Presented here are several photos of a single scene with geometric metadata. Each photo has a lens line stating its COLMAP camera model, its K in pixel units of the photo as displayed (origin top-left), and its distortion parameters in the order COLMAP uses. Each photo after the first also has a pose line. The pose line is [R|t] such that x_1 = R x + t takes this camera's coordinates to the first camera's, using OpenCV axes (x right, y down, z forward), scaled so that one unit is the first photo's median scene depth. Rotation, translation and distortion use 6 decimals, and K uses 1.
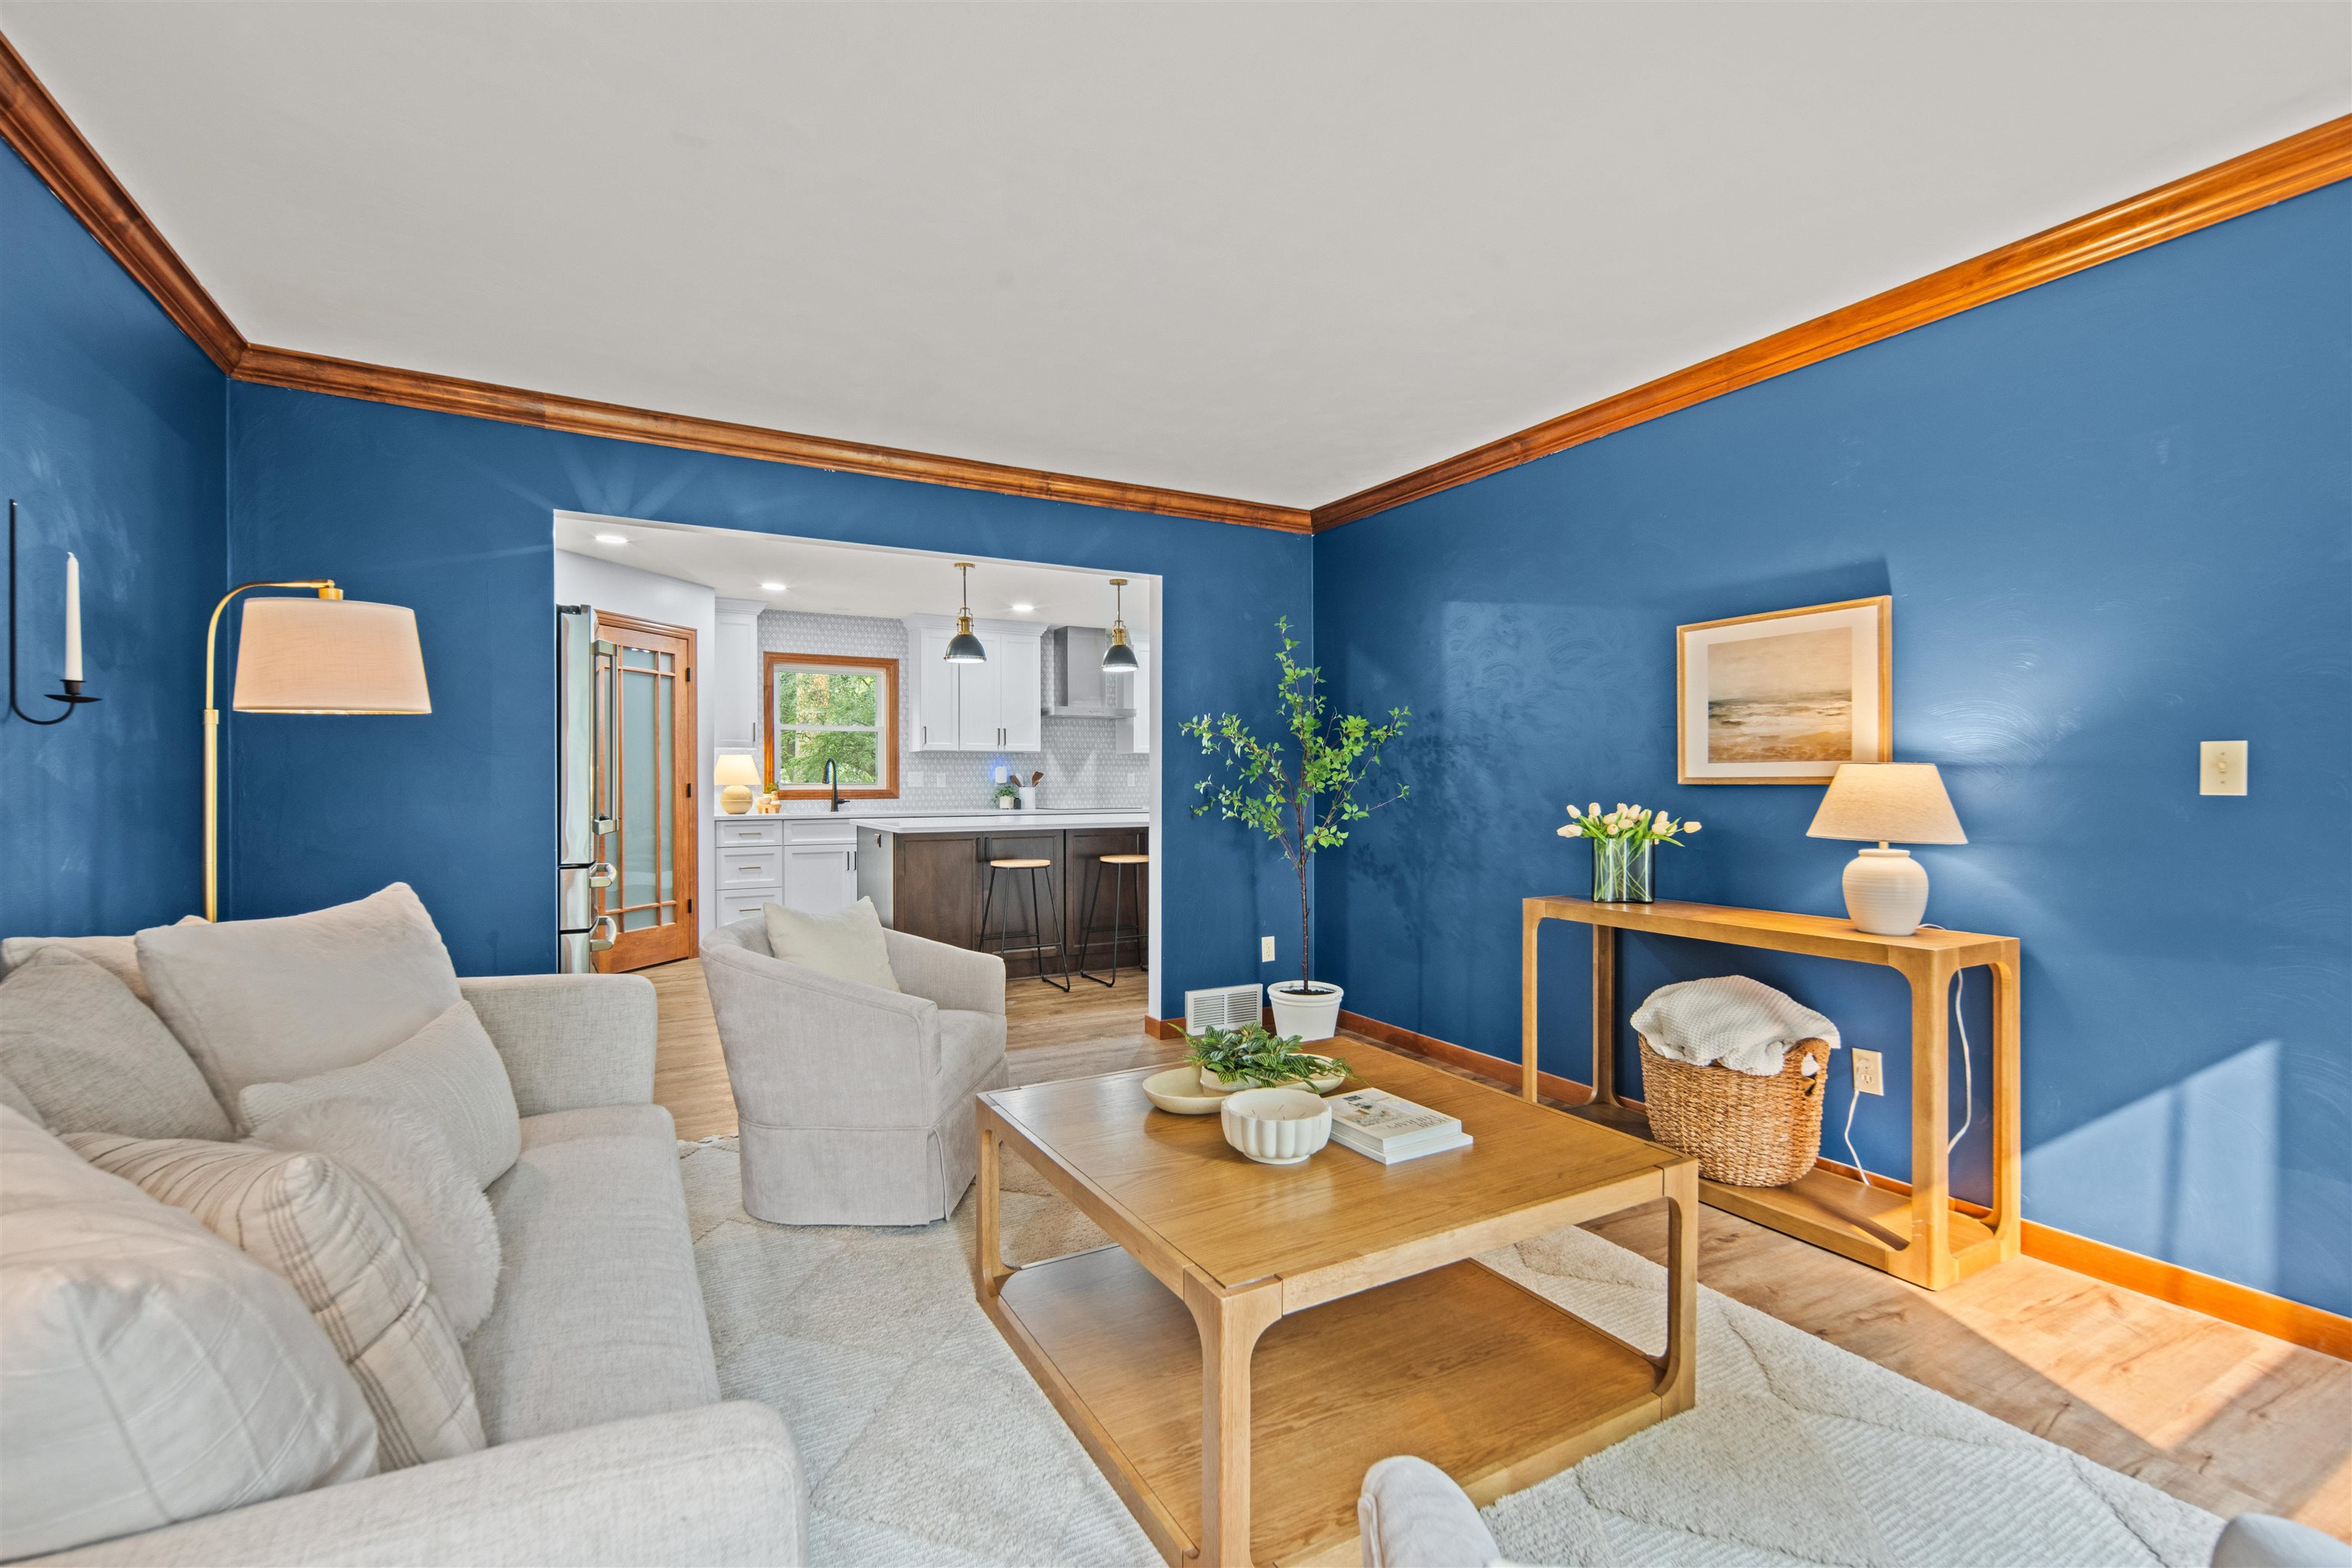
lens RADIAL K [[1024.1, 0, 1178.5], [0, 1024.1, 783.8], [0, 0, 1]] dist [0.007232, -0.002979]
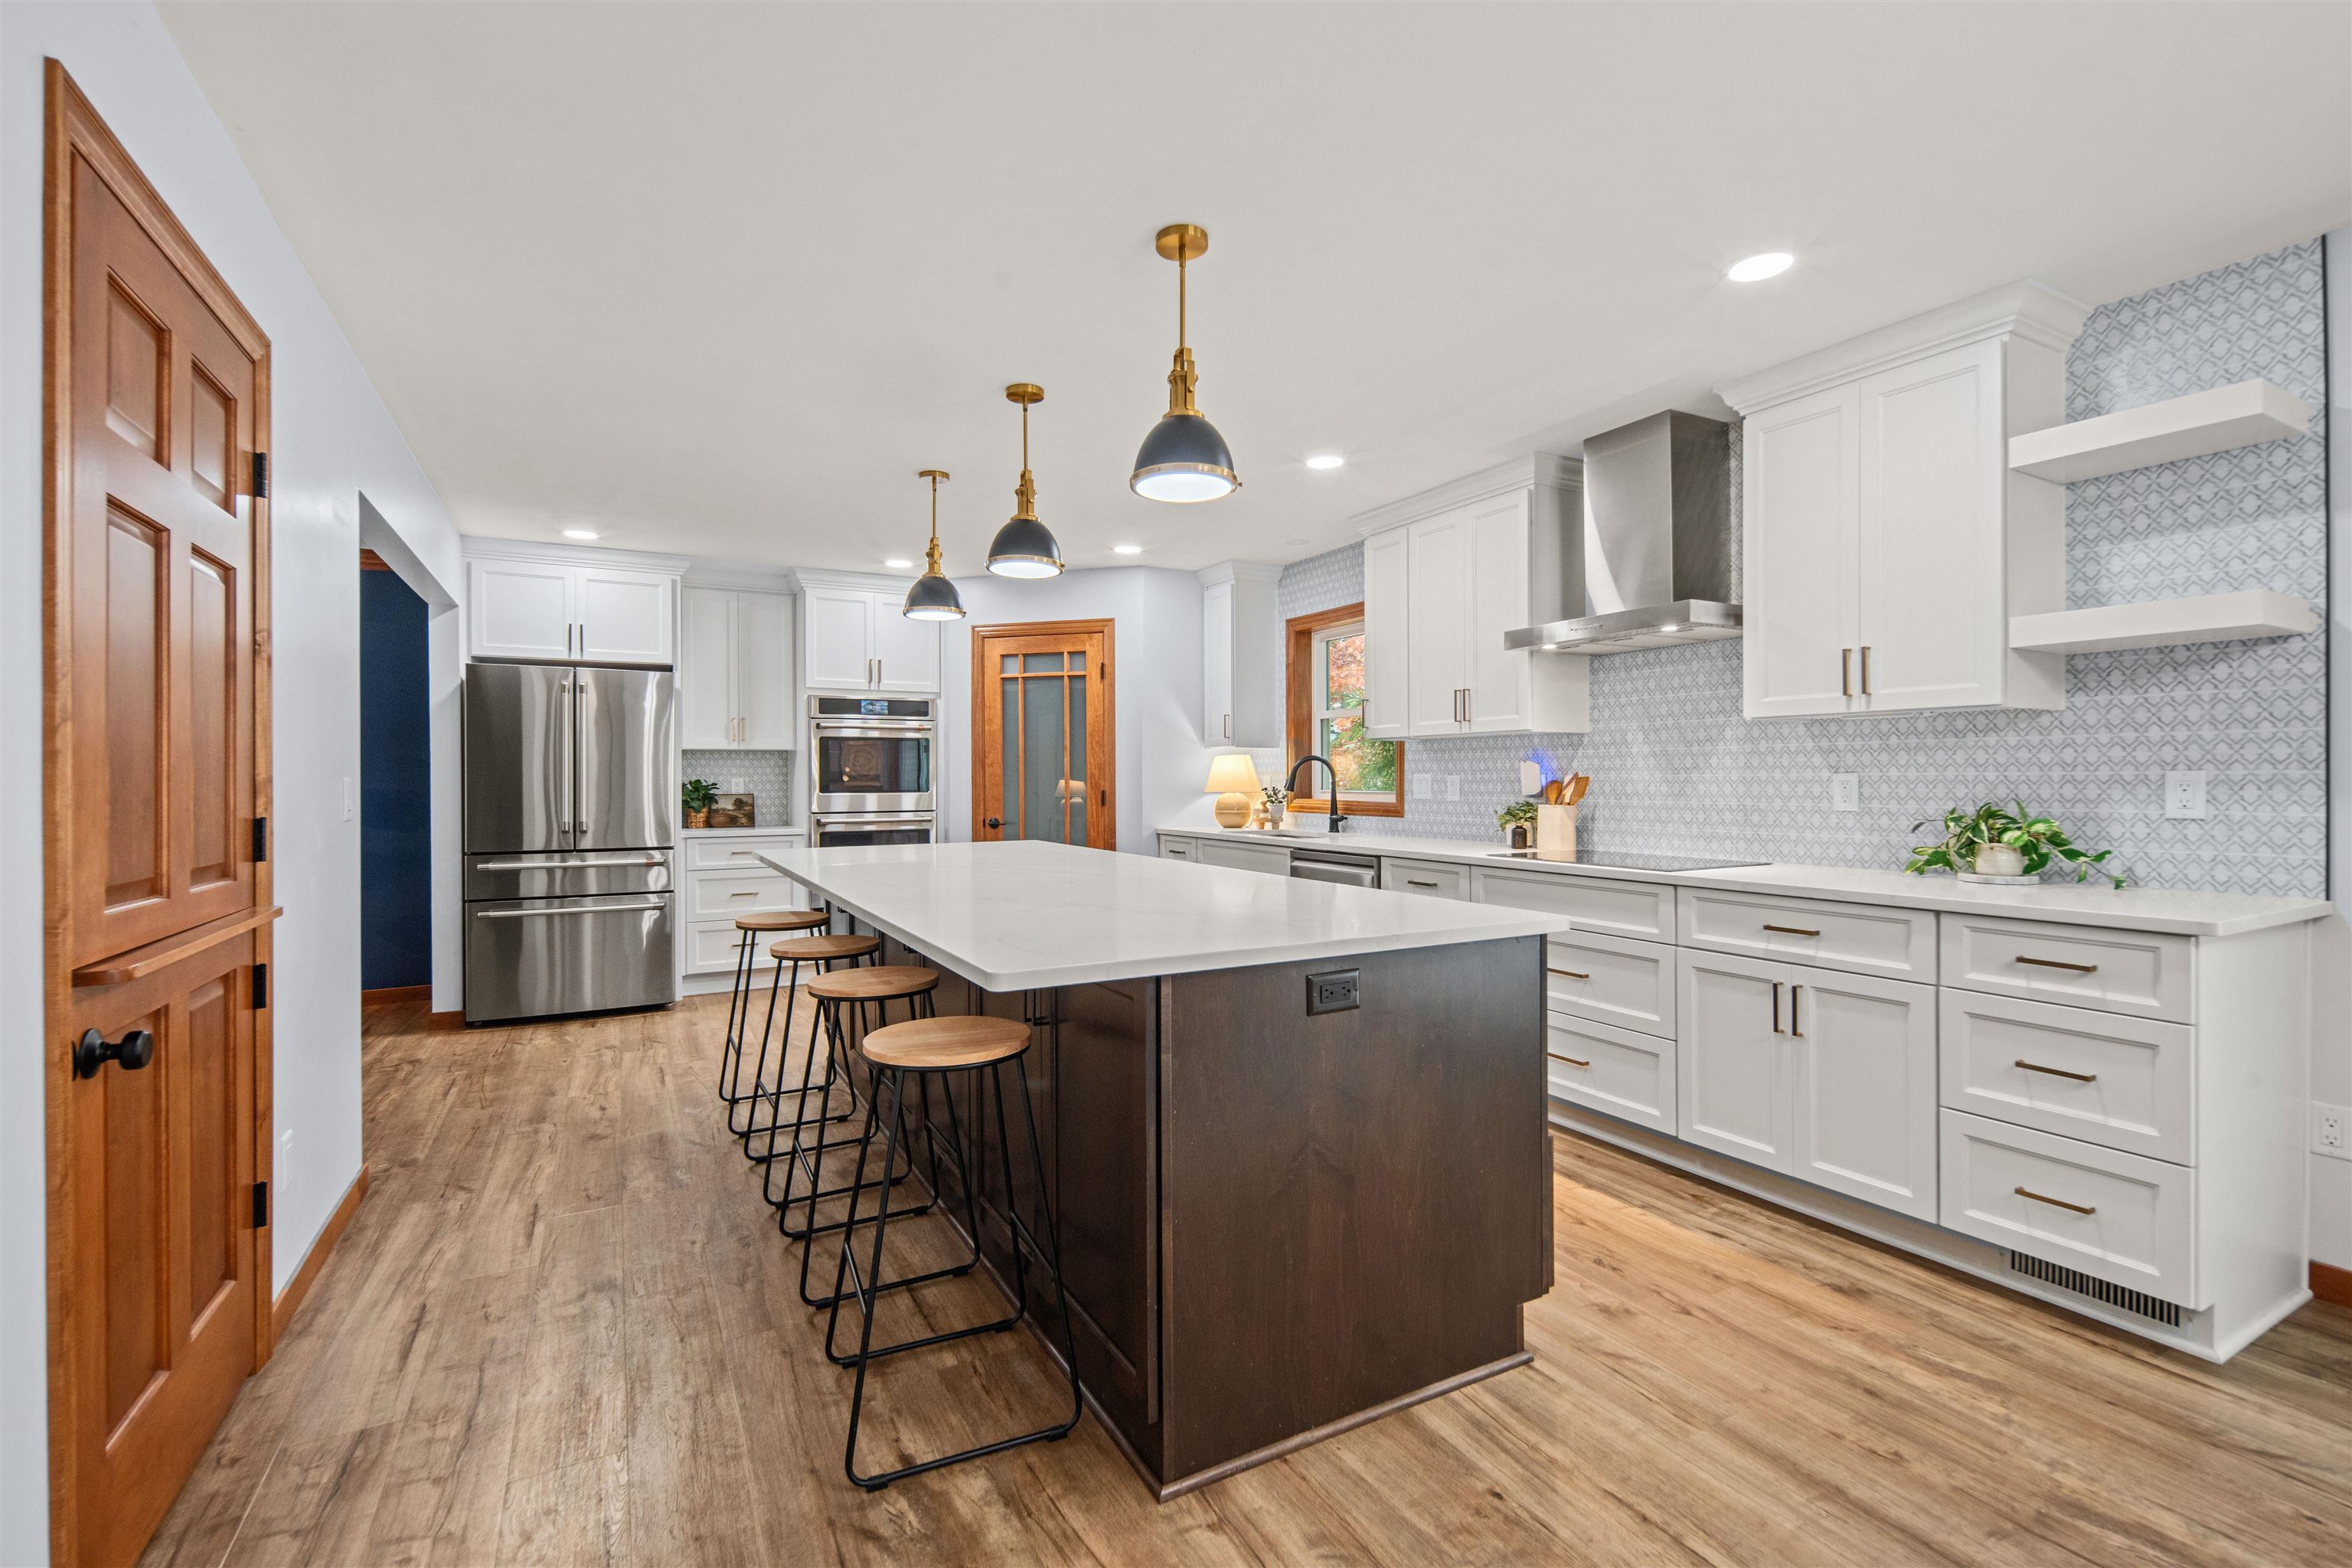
lens RADIAL K [[1024.1, 0, 1172.0], [0, 1024.1, 778.8], [0, 0, 1]] dist [0.007232, -0.002979]
pose [[-0.022312, 0.000244, -0.999751, 0.274530], [-0.001450, 0.999999, 0.000277, -0.006984], [0.999750, 0.001456, -0.022312, 0.691320]]
